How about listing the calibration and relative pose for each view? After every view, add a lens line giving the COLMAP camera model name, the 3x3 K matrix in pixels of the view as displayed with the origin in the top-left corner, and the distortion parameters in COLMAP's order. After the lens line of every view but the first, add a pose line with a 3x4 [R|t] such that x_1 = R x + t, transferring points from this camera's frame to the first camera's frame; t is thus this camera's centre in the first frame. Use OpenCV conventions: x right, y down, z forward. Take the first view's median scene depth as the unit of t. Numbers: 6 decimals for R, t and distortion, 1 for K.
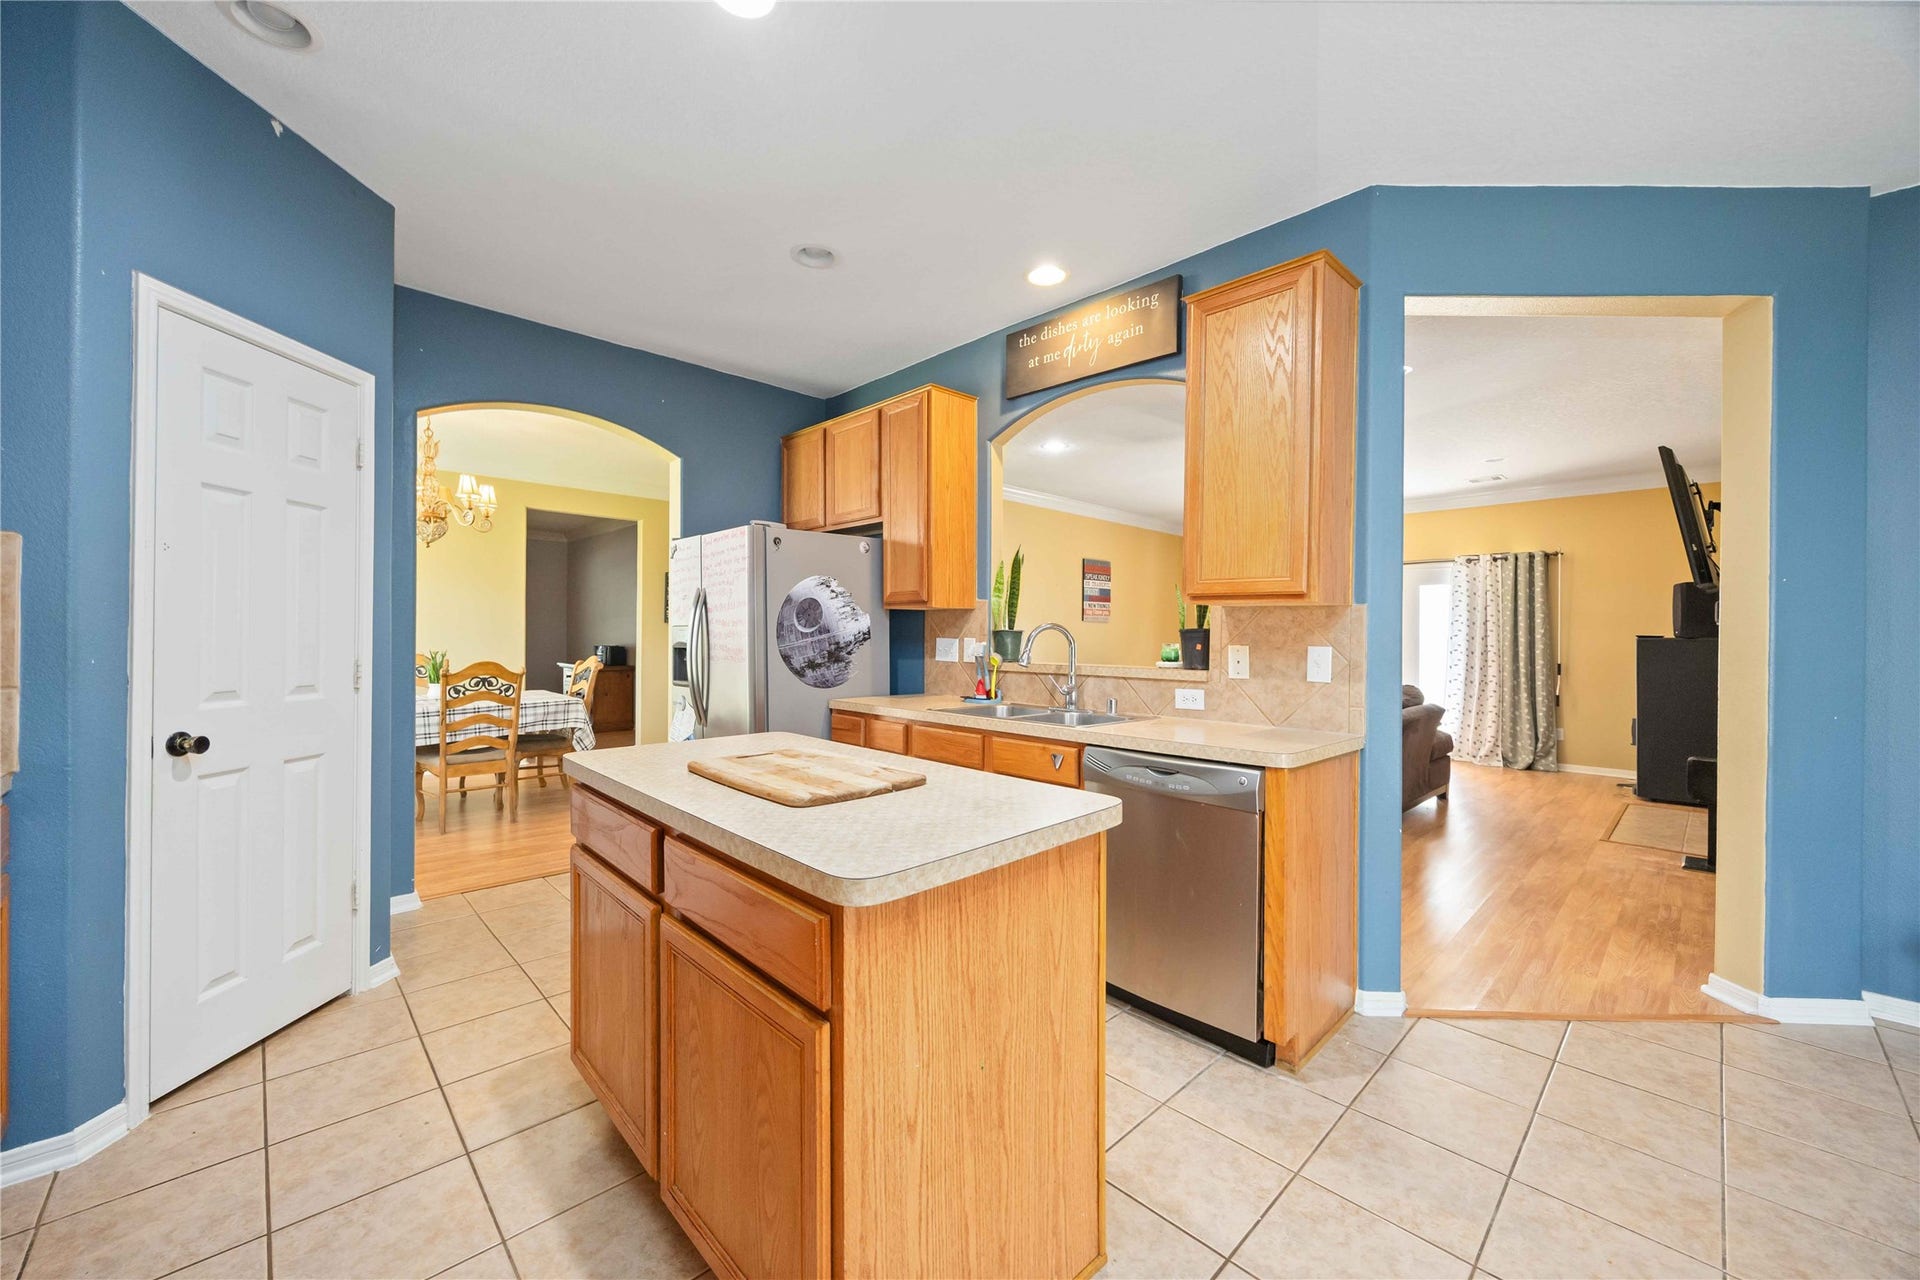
lens RADIAL K [[735.5, 0, 954.1], [0, 735.5, 633.0], [0, 0, 1]] dist [-0.000824, 0.000077]
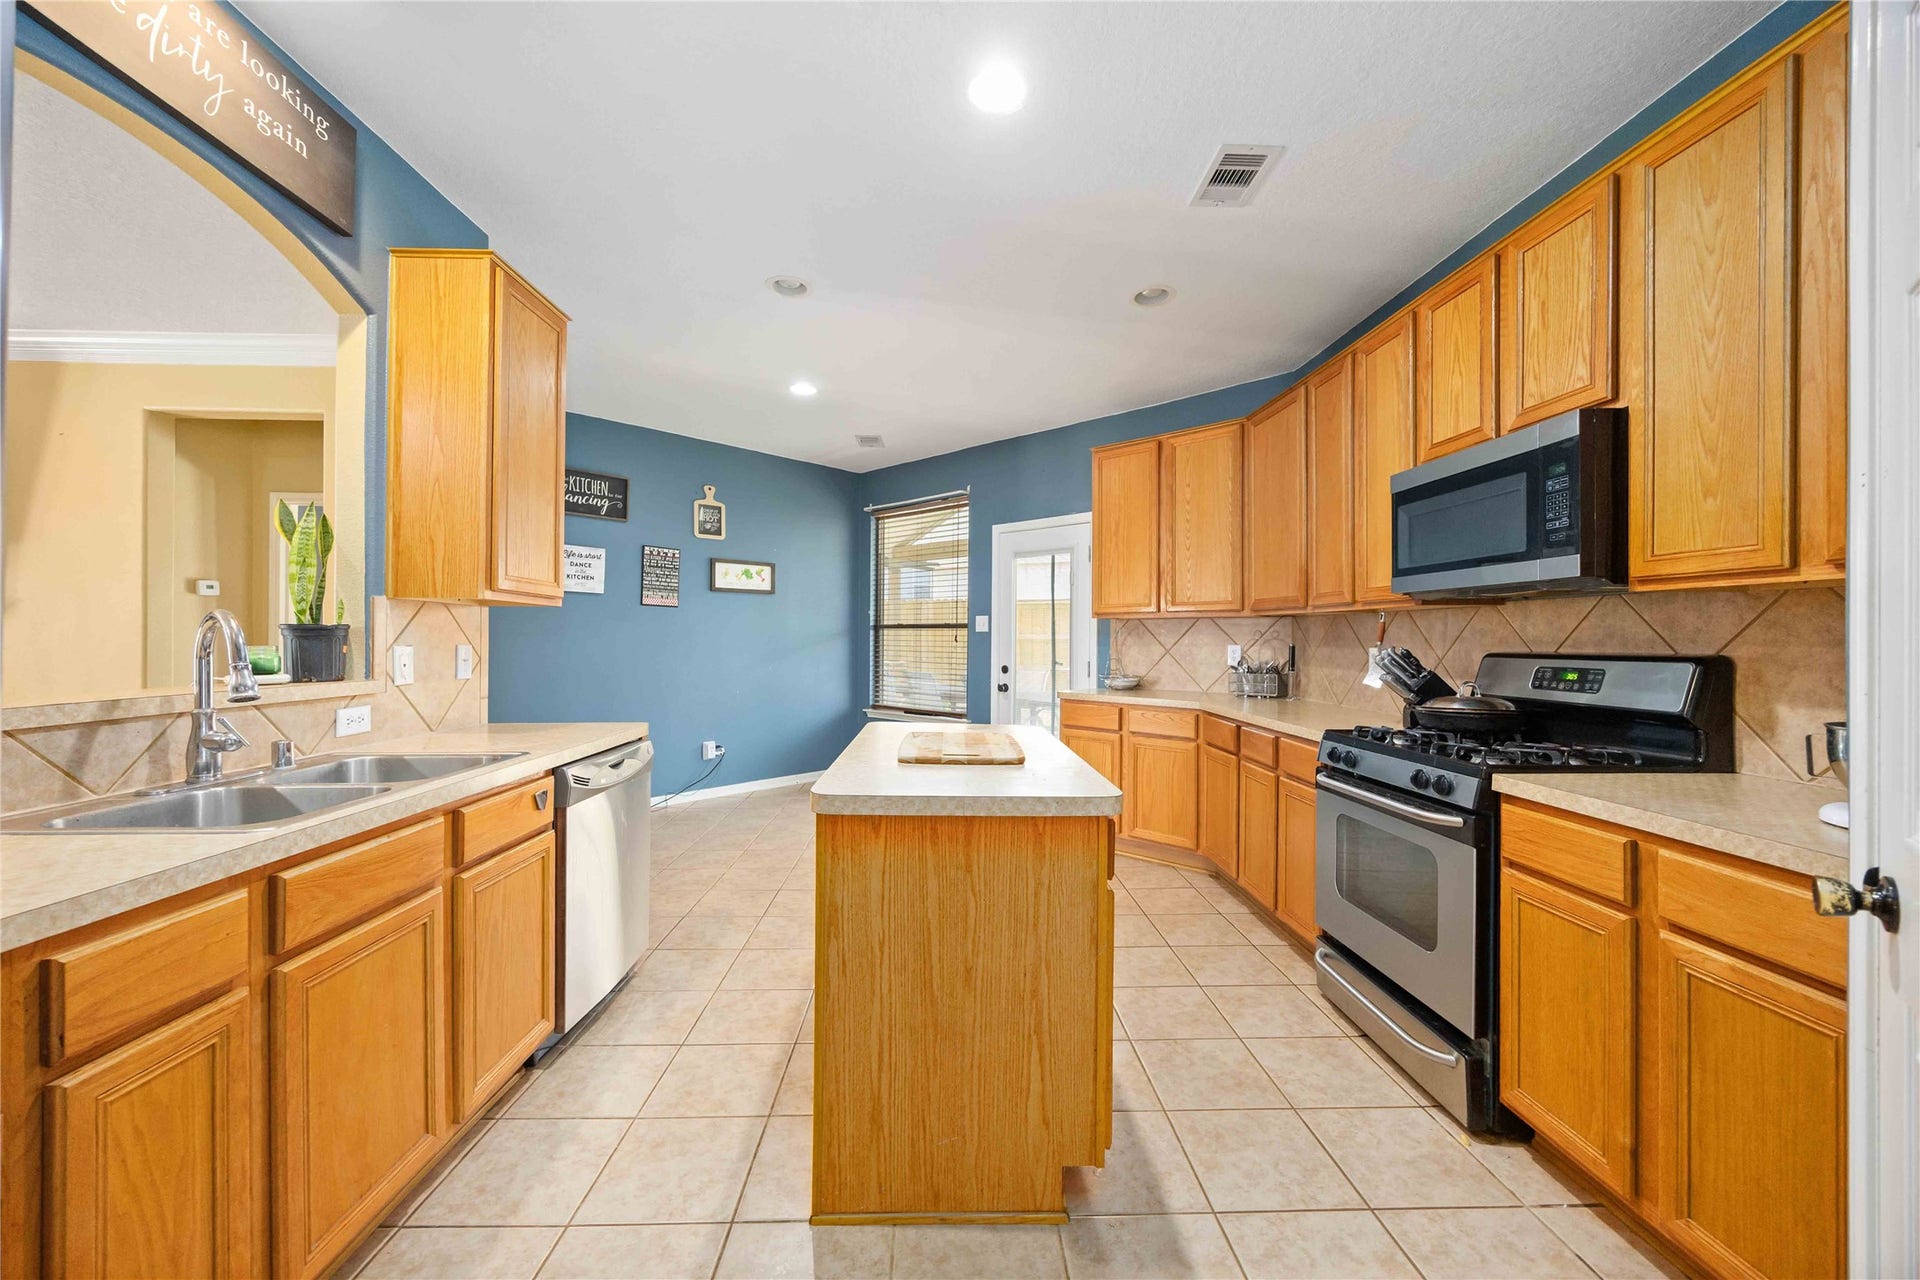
lens RADIAL K [[735.5, 0, 957.2], [0, 735.5, 642.9], [0, 0, 1]] dist [-0.000824, 0.000077]
pose [[-0.739877, -0.015621, 0.672560, -0.497092], [-0.013360, 0.999874, 0.008526, -0.001505], [-0.672609, -0.002678, -0.739993, 0.915840]]
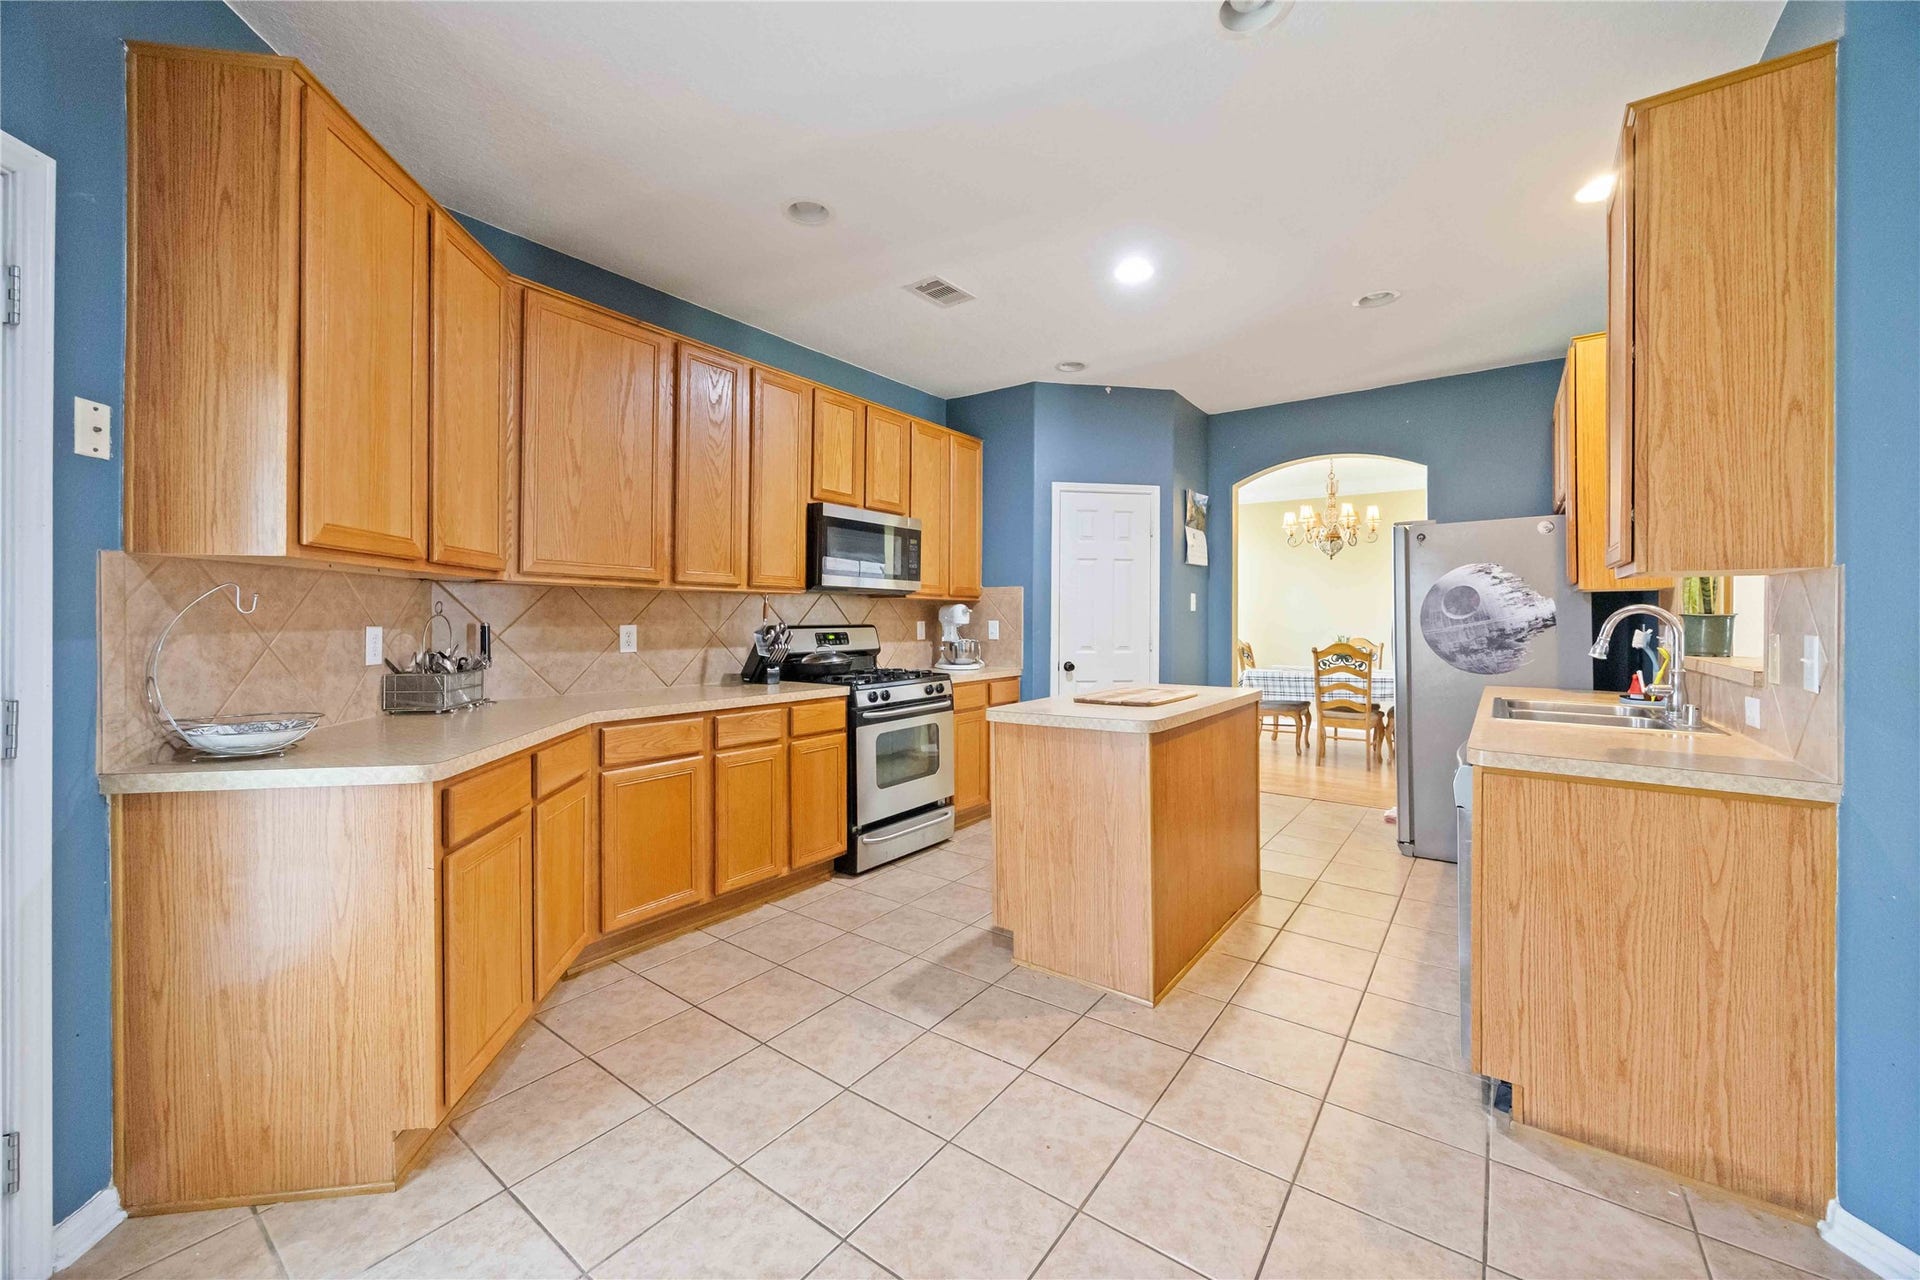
lens RADIAL K [[735.5, 0, 959.1], [0, 735.5, 620.6], [0, 0, 1]] dist [-0.000824, 0.000077]
pose [[0.163507, -0.005778, -0.986525, 0.701718], [0.001901, 0.999983, -0.005541, 0.005596], [0.986540, -0.000969, 0.163515, 0.128577]]
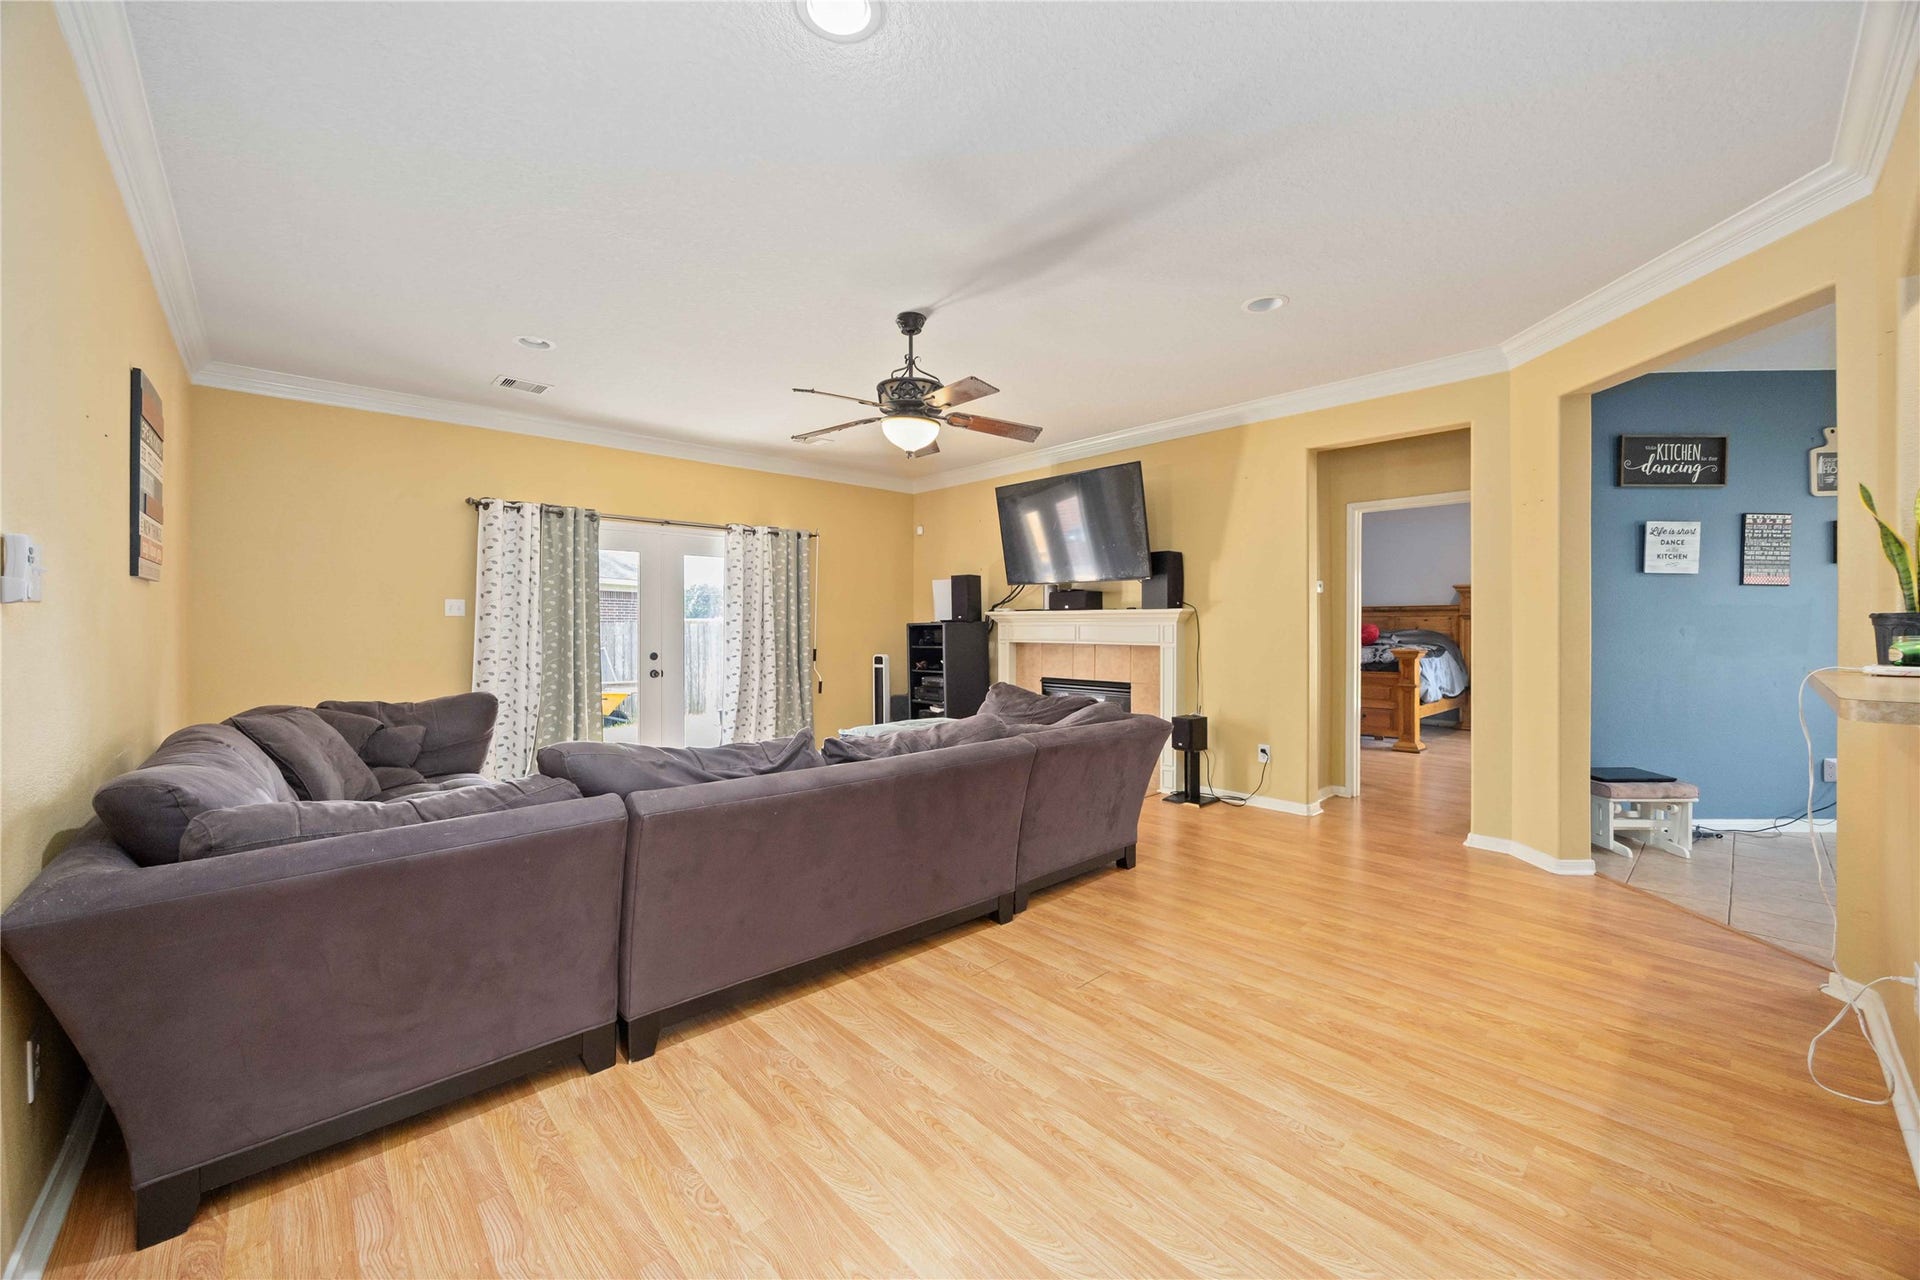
lens RADIAL K [[735.5, 0, 953.7], [0, 735.5, 628.9], [0, 0, 1]] dist [-0.000824, 0.000077]
pose [[0.003912, -0.011030, 0.999932, -0.271113], [-0.002235, 0.999937, 0.011038, 0.005731], [-0.999990, -0.002278, 0.003887, 1.550968]]
